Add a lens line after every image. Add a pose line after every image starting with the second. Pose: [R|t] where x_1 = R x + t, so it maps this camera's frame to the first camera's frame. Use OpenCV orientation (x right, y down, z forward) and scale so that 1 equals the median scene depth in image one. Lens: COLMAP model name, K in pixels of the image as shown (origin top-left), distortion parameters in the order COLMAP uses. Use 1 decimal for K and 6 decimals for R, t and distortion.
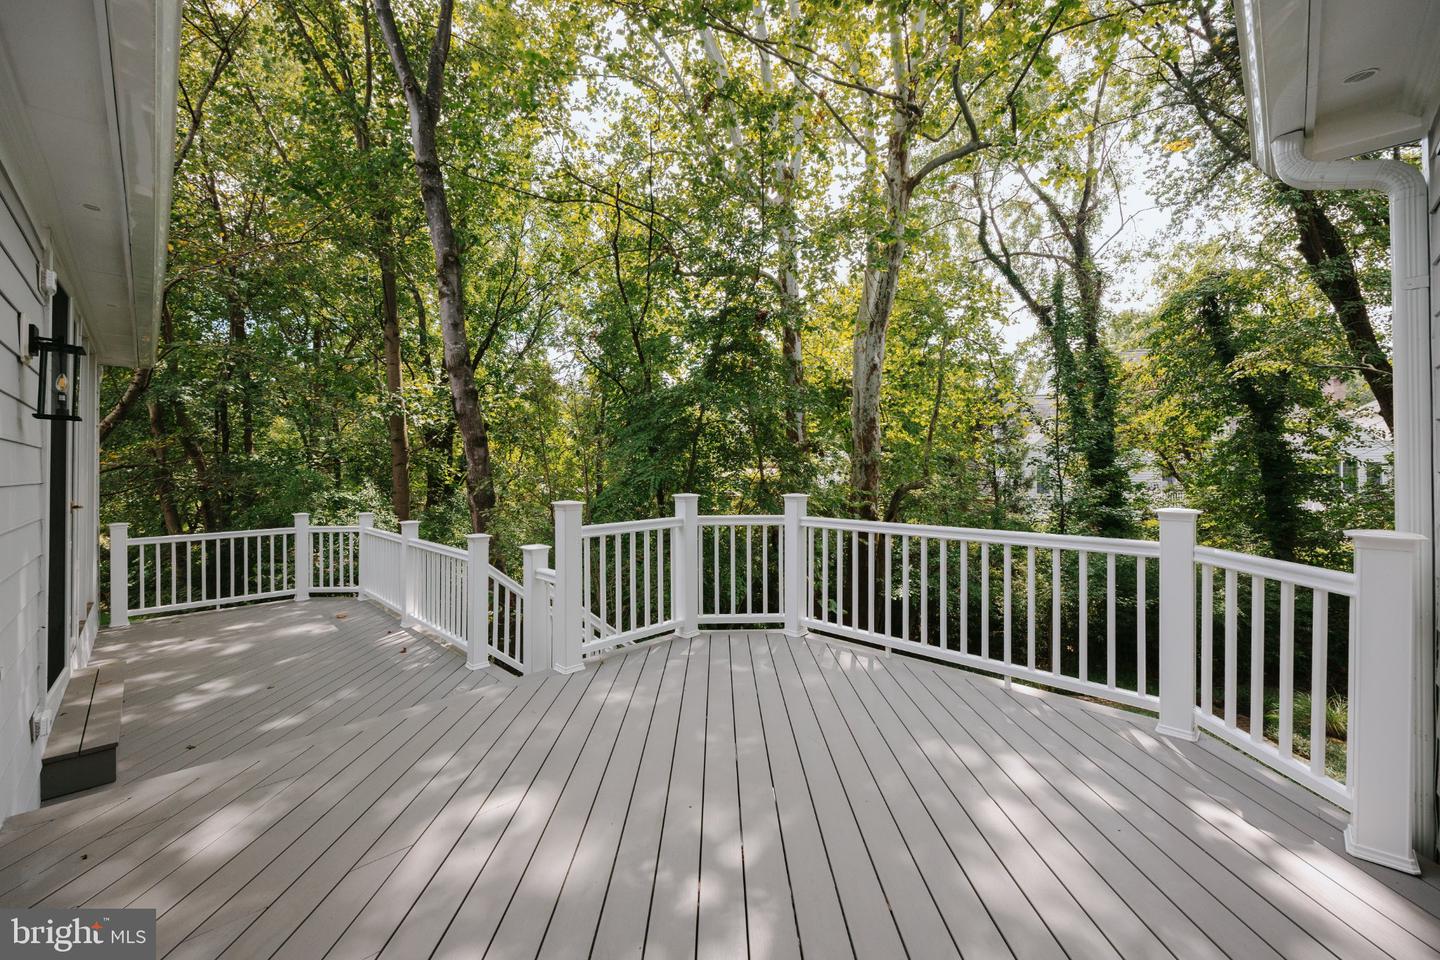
lens RADIAL K [[575.5, 0, 714.6], [0, 575.5, 464.2], [0, 0, 1]] dist [-0.010413, 0.000242]
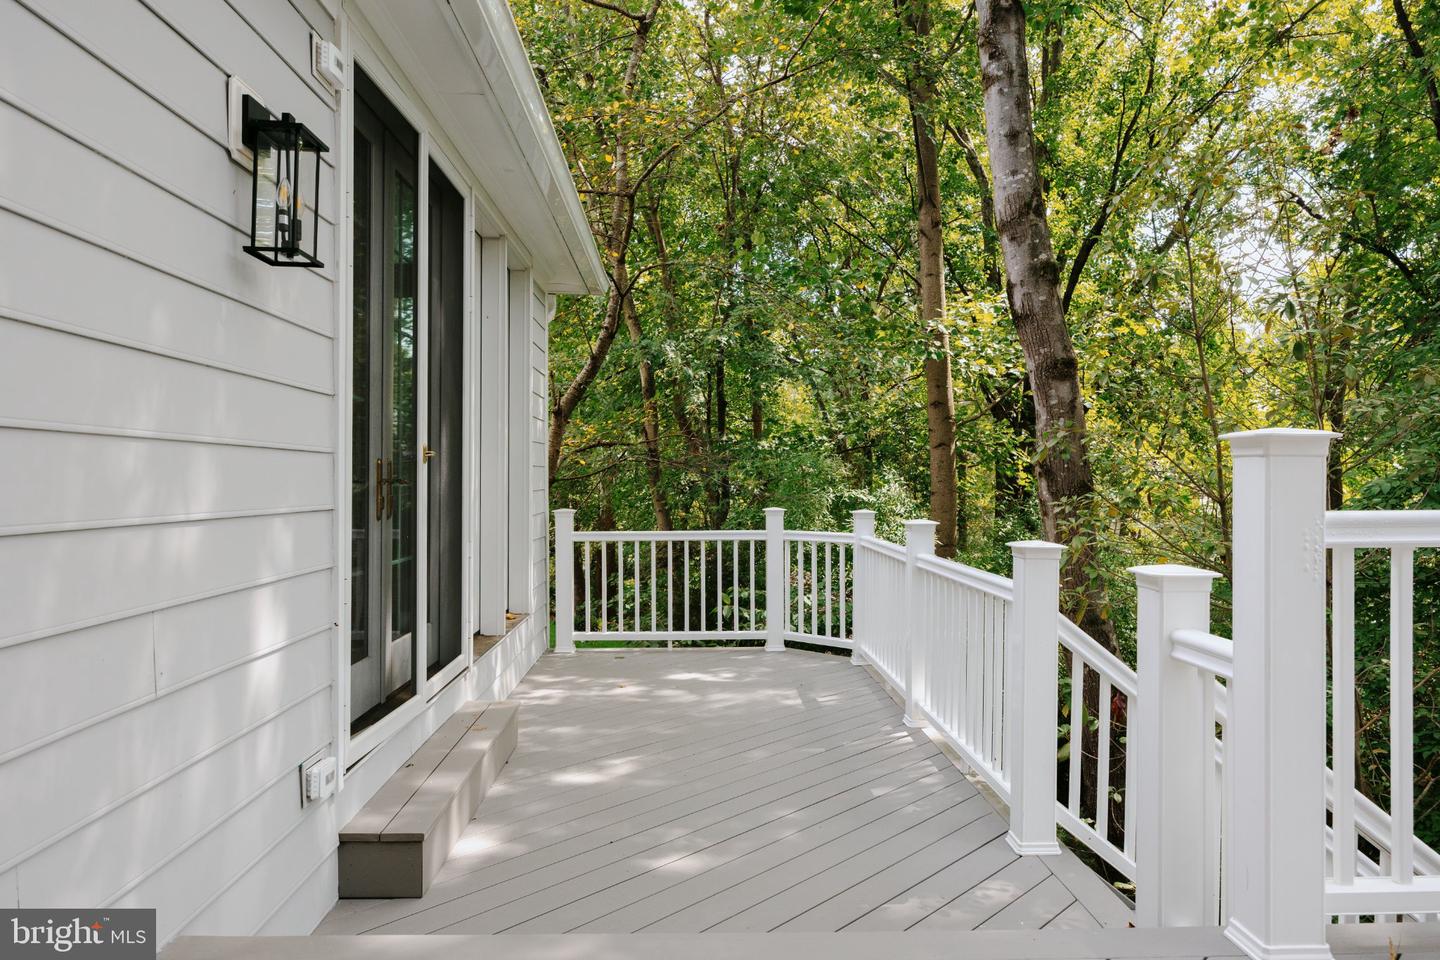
lens RADIAL K [[983.6, 0, 700.4], [0, 983.6, 478.7], [0, 0, 1]] dist [-0.002620, -0.002439]
pose [[0.720716, 0.008476, -0.693179, -0.056692], [-0.001605, 0.999943, 0.010558, 0.046435], [0.693229, -0.006497, 0.720688, 0.202946]]
